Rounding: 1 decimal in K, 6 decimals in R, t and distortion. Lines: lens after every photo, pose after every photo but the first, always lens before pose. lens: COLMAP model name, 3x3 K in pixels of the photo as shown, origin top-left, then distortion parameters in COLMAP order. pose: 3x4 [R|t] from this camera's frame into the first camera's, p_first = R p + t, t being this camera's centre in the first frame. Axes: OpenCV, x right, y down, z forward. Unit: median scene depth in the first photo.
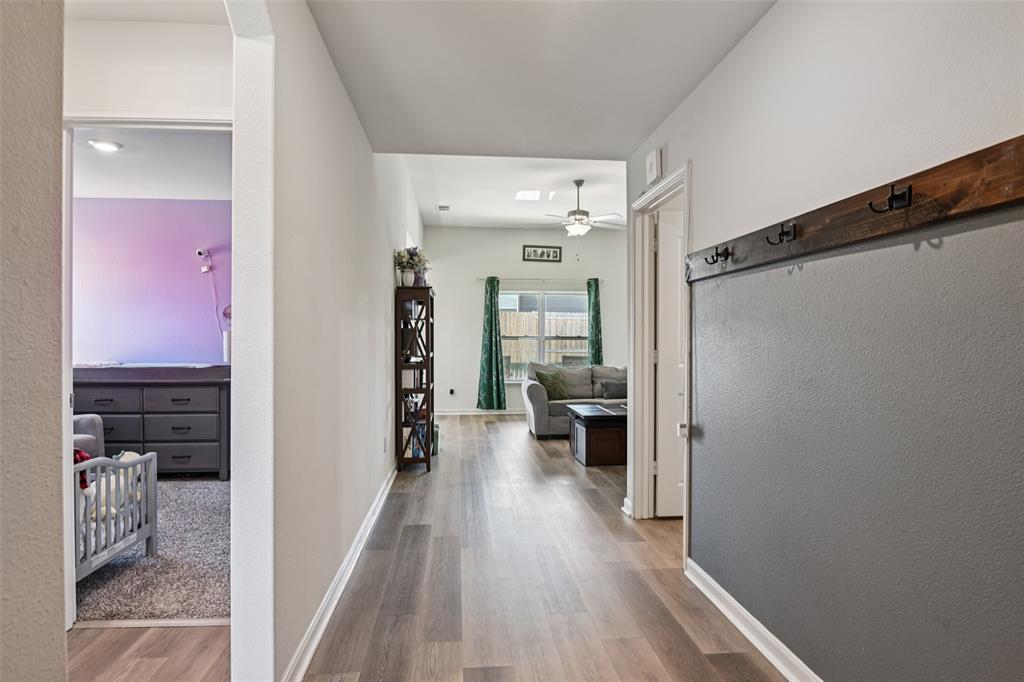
lens RADIAL K [[579.4, 0, 505.9], [0, 579.4, 341.7], [0, 0, 1]] dist [-0.013286, -0.001184]
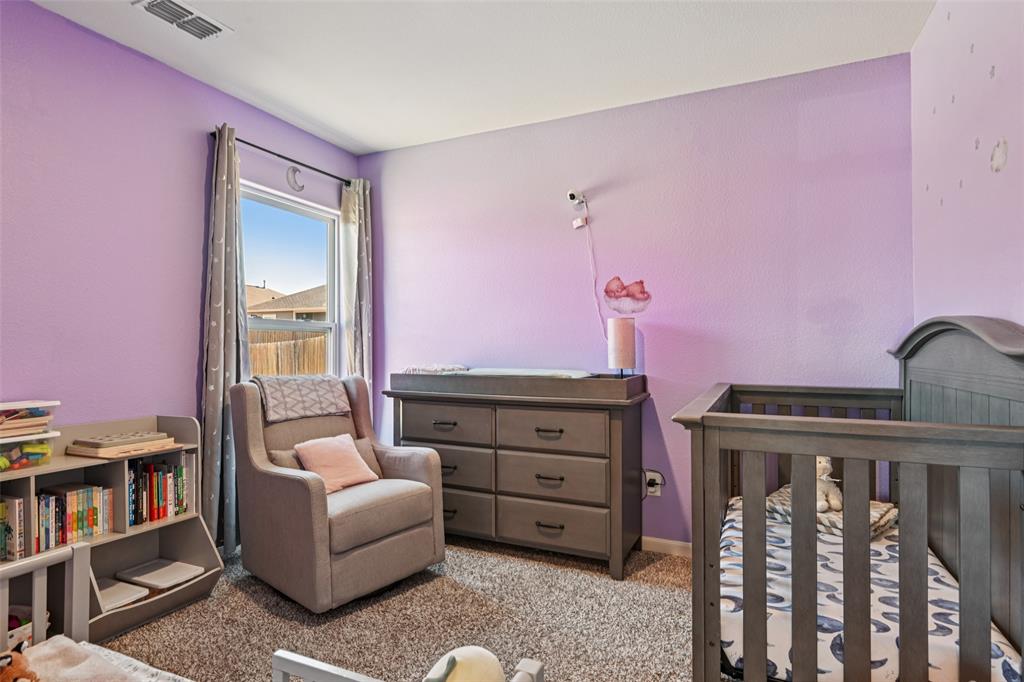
lens RADIAL K [[531.4, 0, 514.4], [0, 531.4, 346.0], [0, 0, 1]] dist [0.015264, -0.010218]
pose [[0.865399, -0.002737, -0.501076, -0.315429], [0.000887, 0.999992, -0.003931, 0.014505], [0.501083, 0.002957, 0.865394, 0.498472]]
